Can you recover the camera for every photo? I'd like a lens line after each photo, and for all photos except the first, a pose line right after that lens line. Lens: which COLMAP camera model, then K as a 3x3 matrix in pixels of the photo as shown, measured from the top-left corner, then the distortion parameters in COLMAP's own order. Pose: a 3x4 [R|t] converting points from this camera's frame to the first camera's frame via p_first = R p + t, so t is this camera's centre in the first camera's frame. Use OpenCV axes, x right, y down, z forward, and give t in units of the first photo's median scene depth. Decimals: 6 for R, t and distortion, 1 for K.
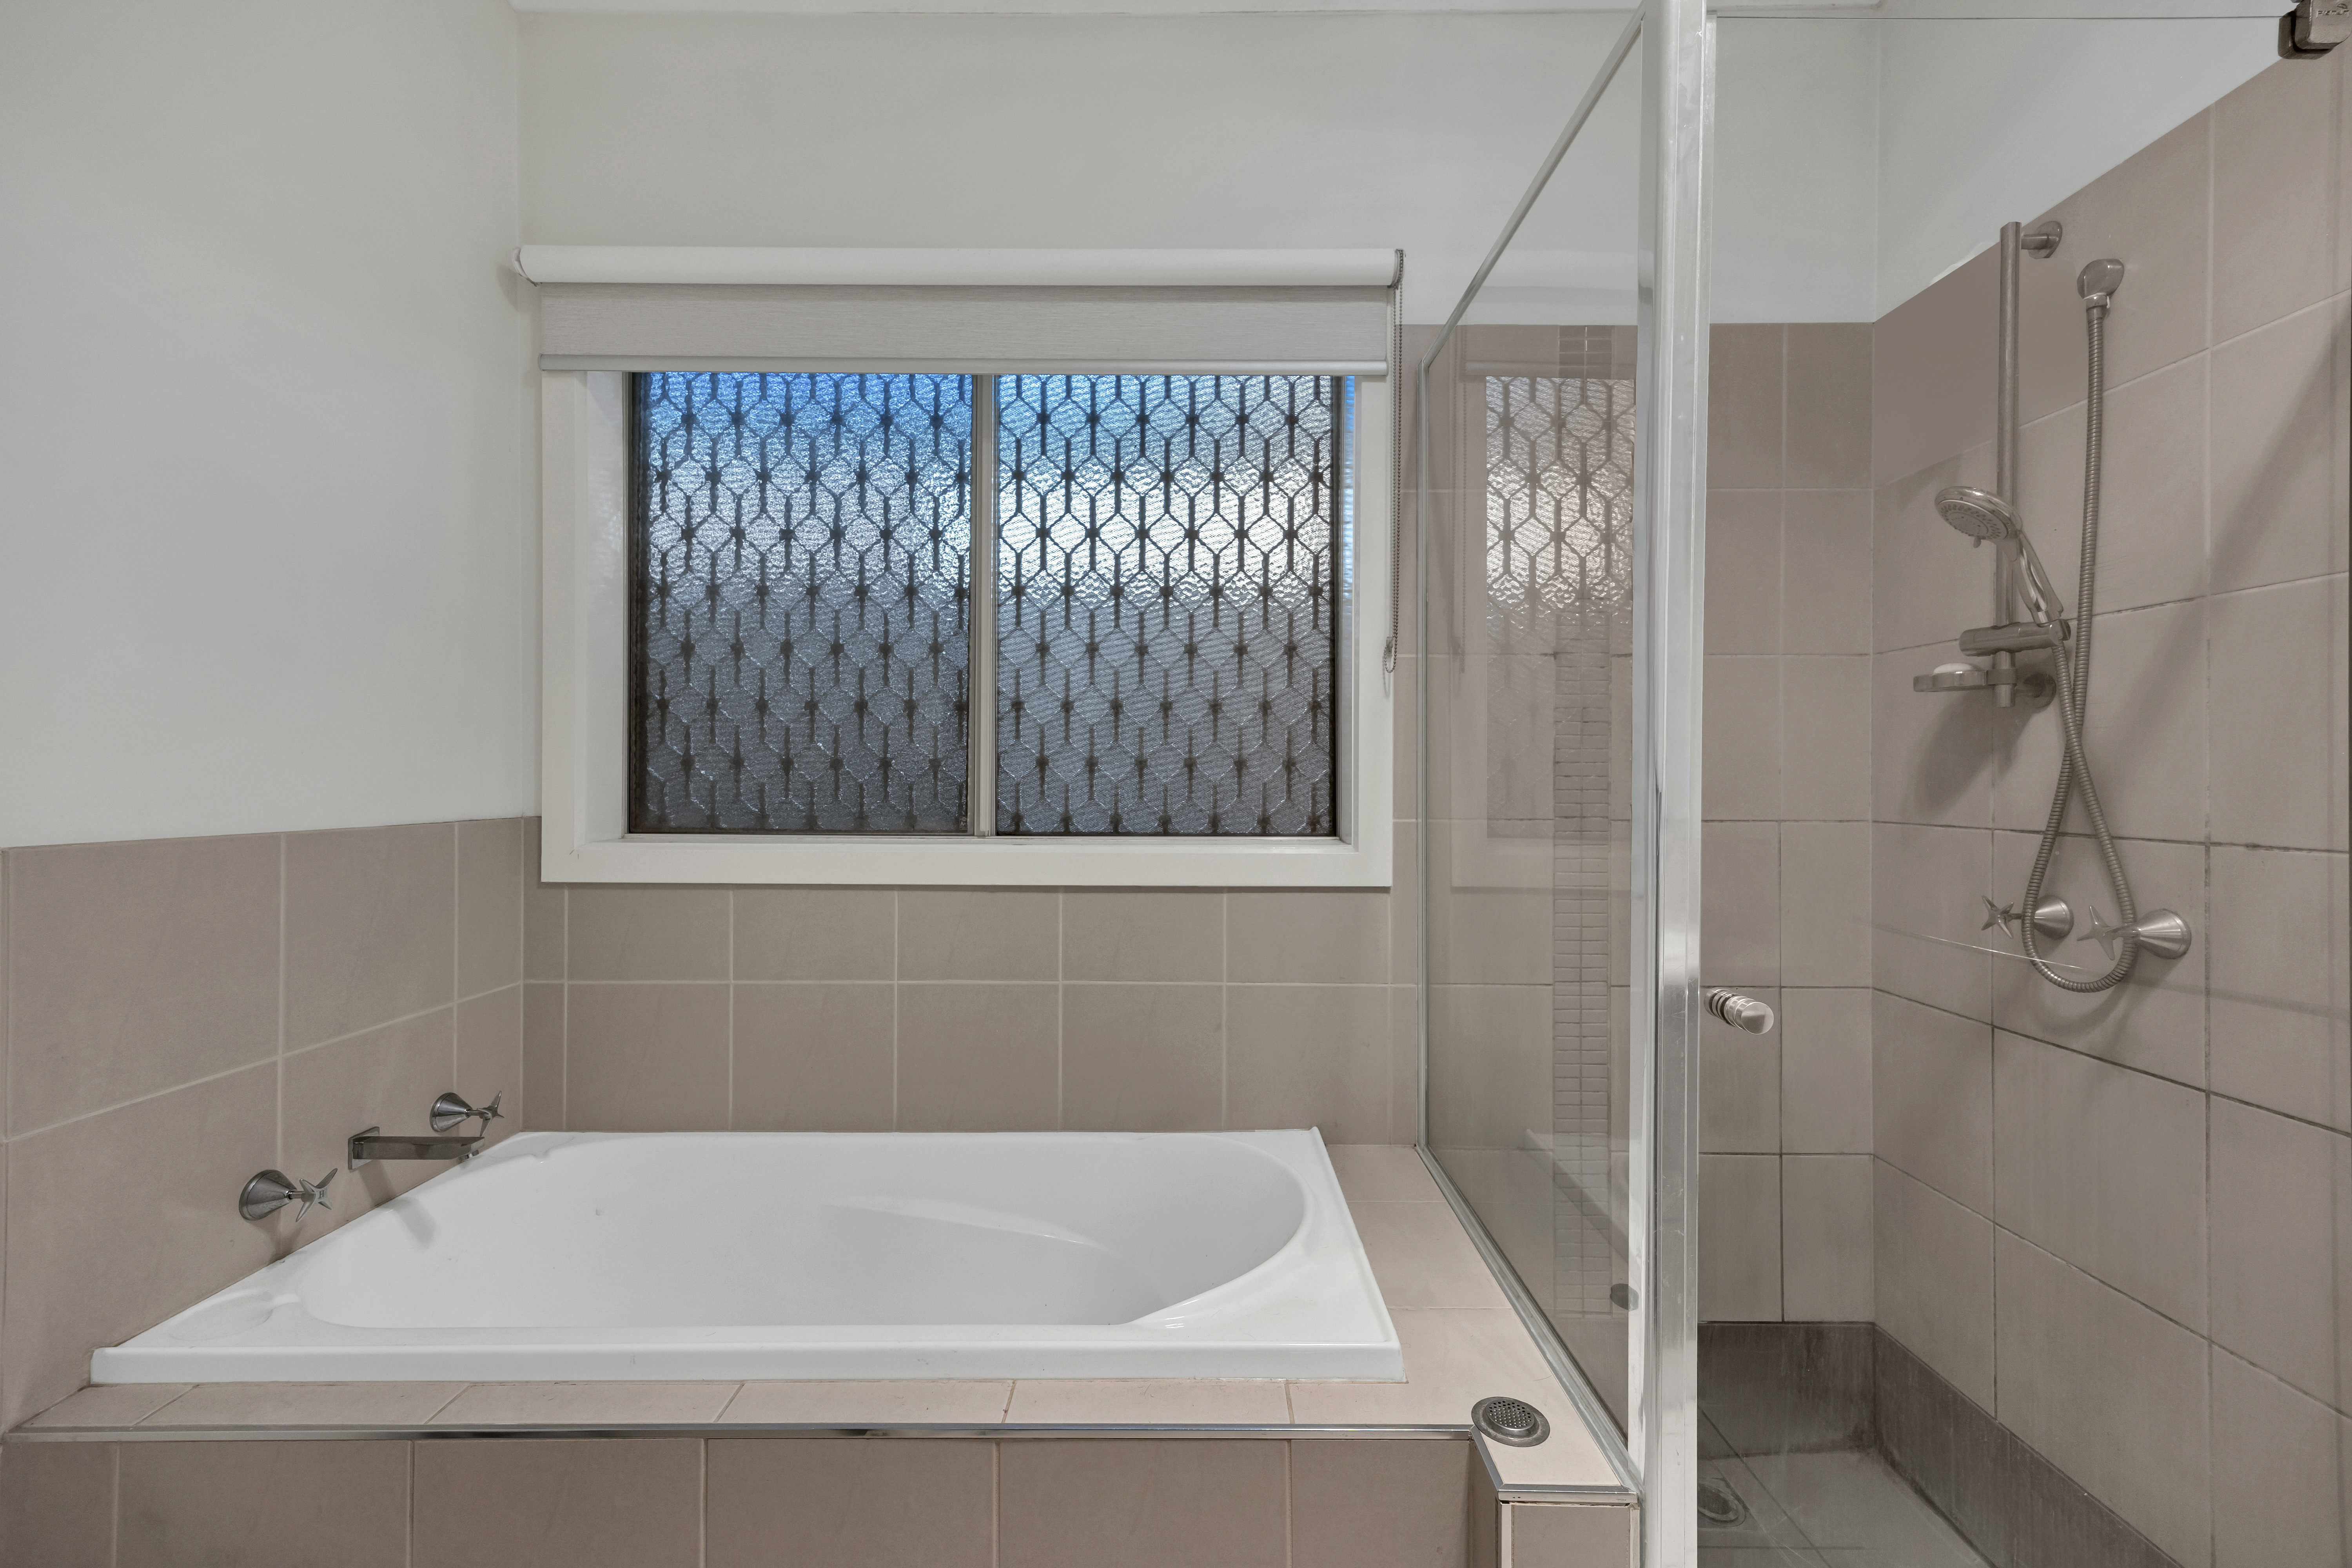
lens RADIAL K [[952.8, 0, 1176.7], [0, 952.8, 777.8], [0, 0, 1]] dist [0.014711, -0.000224]
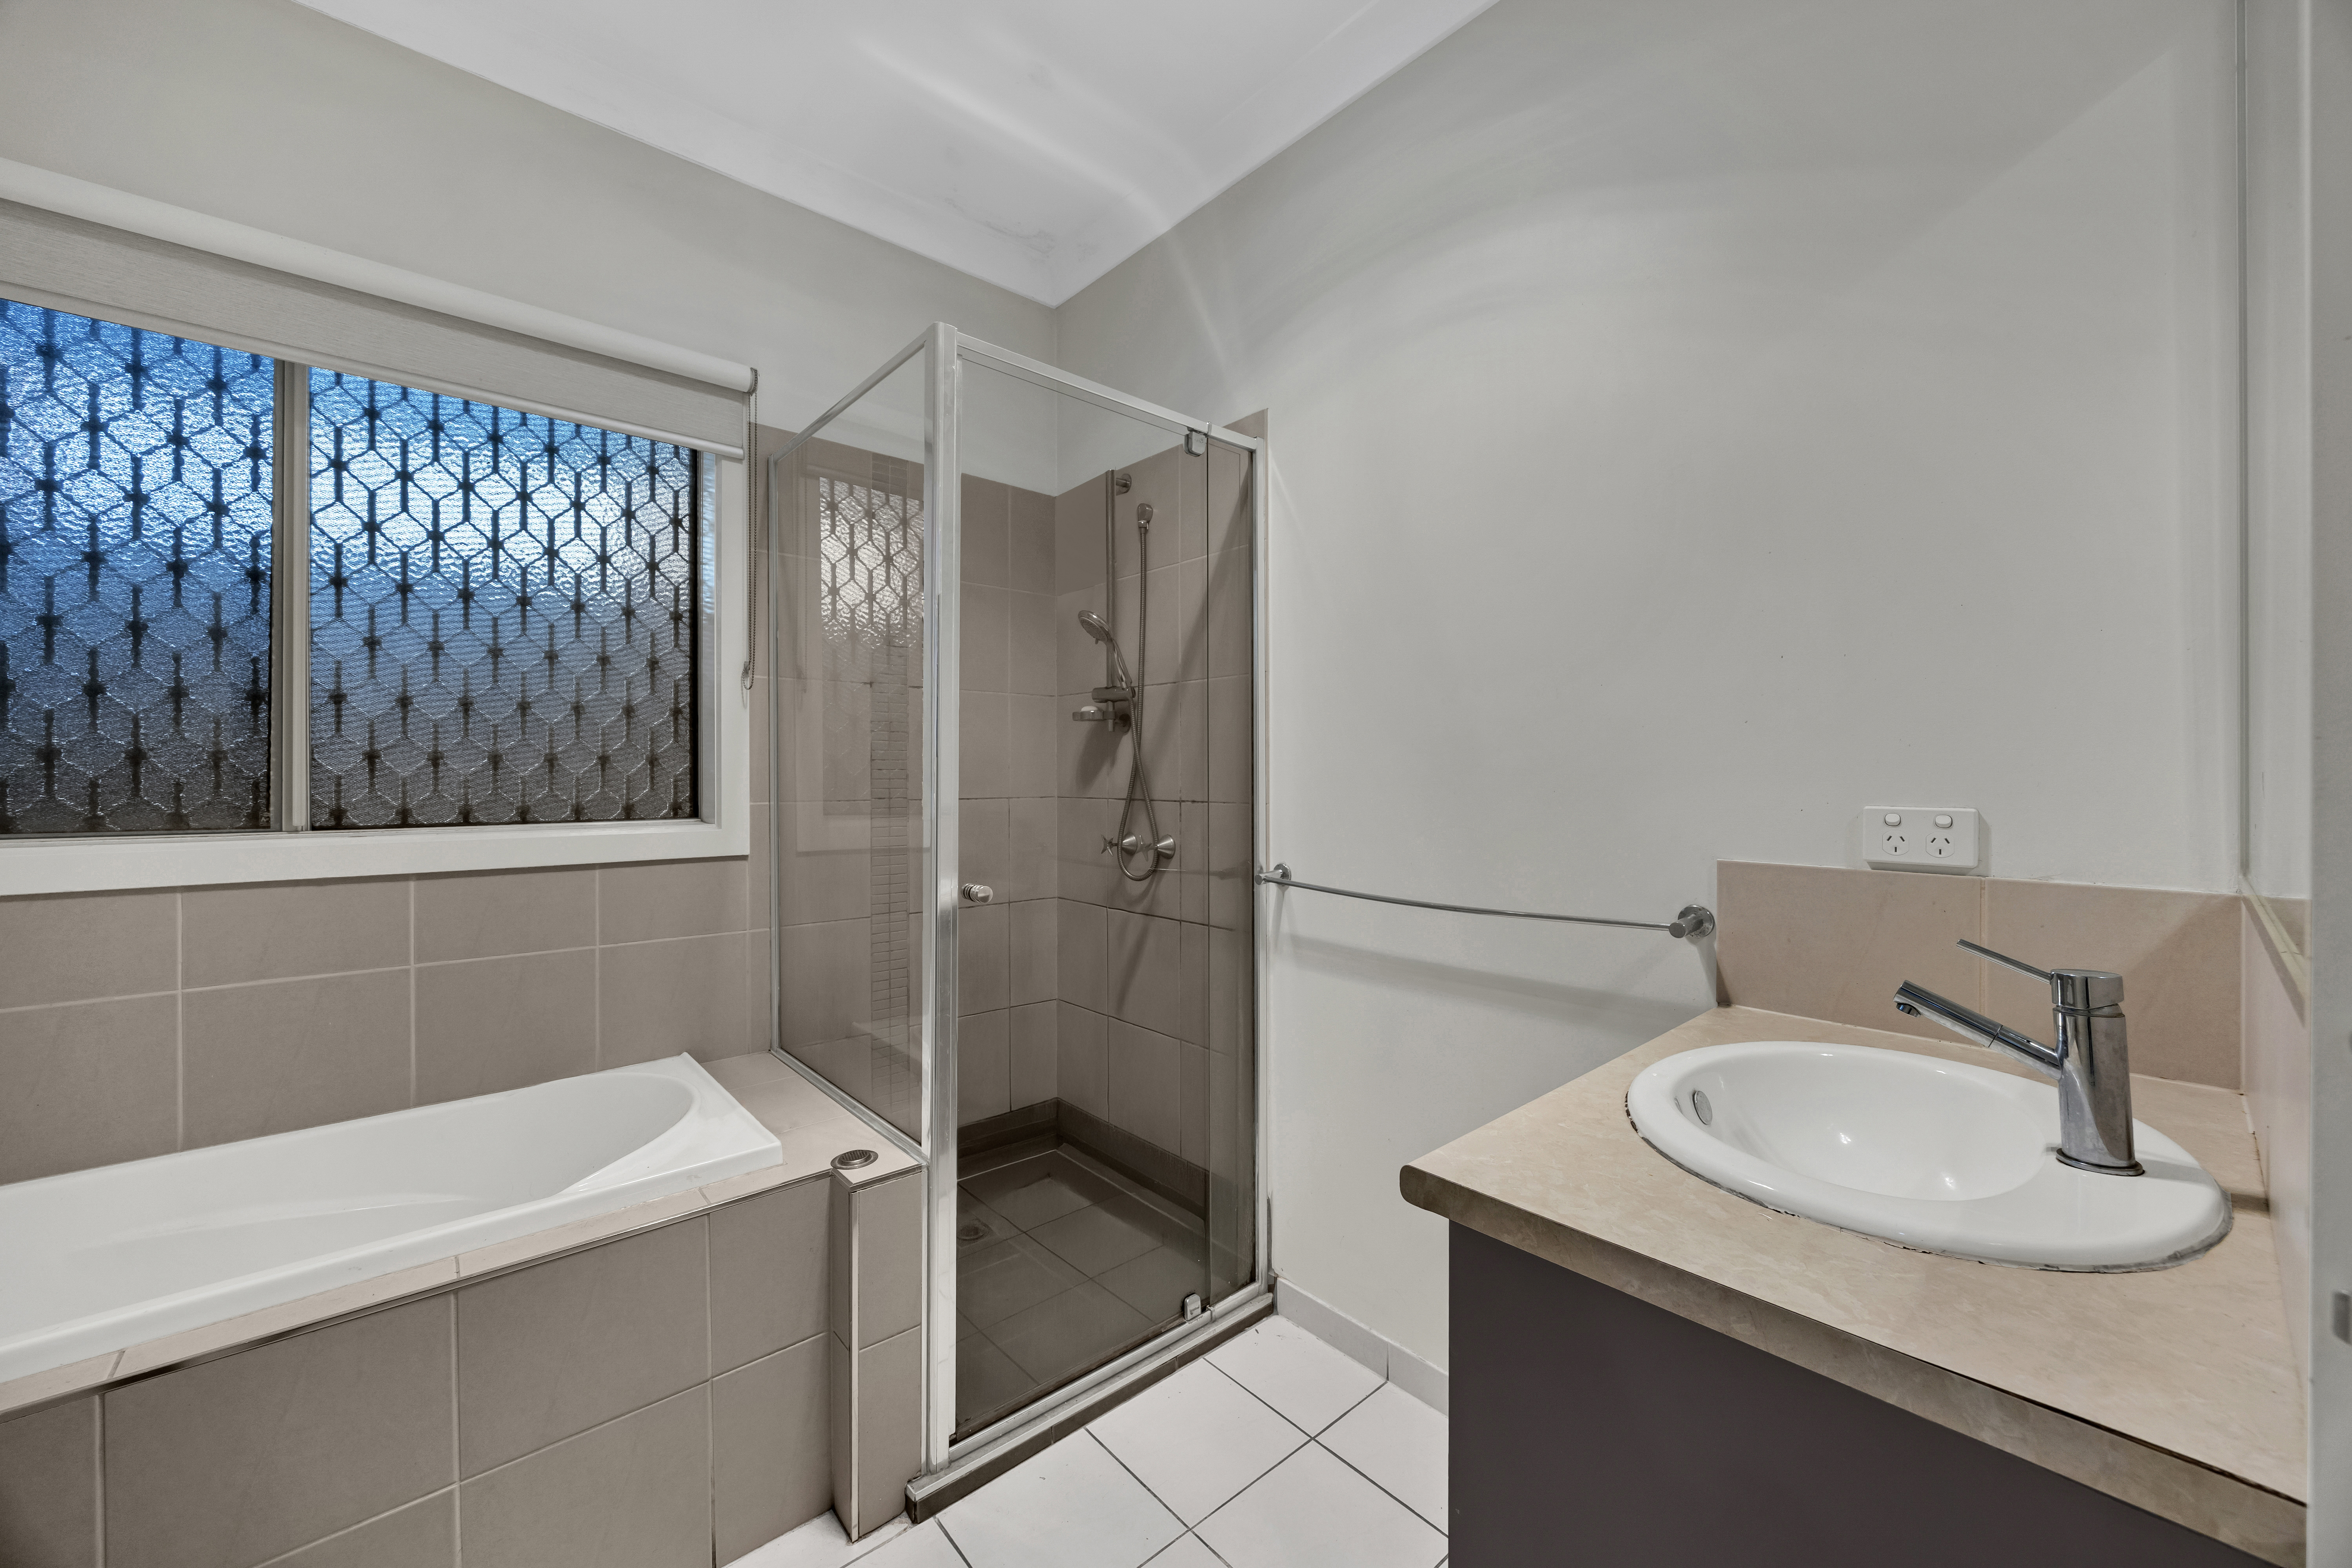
lens RADIAL K [[903.8, 0, 1182.1], [0, 903.8, 779.1], [0, 0, 1]] dist [-0.001001, -0.000159]
pose [[0.747060, -0.006343, 0.664726, -0.149085], [0.003321, 0.999978, 0.005810, 0.006103], [-0.664748, -0.002133, 0.747064, -0.304422]]
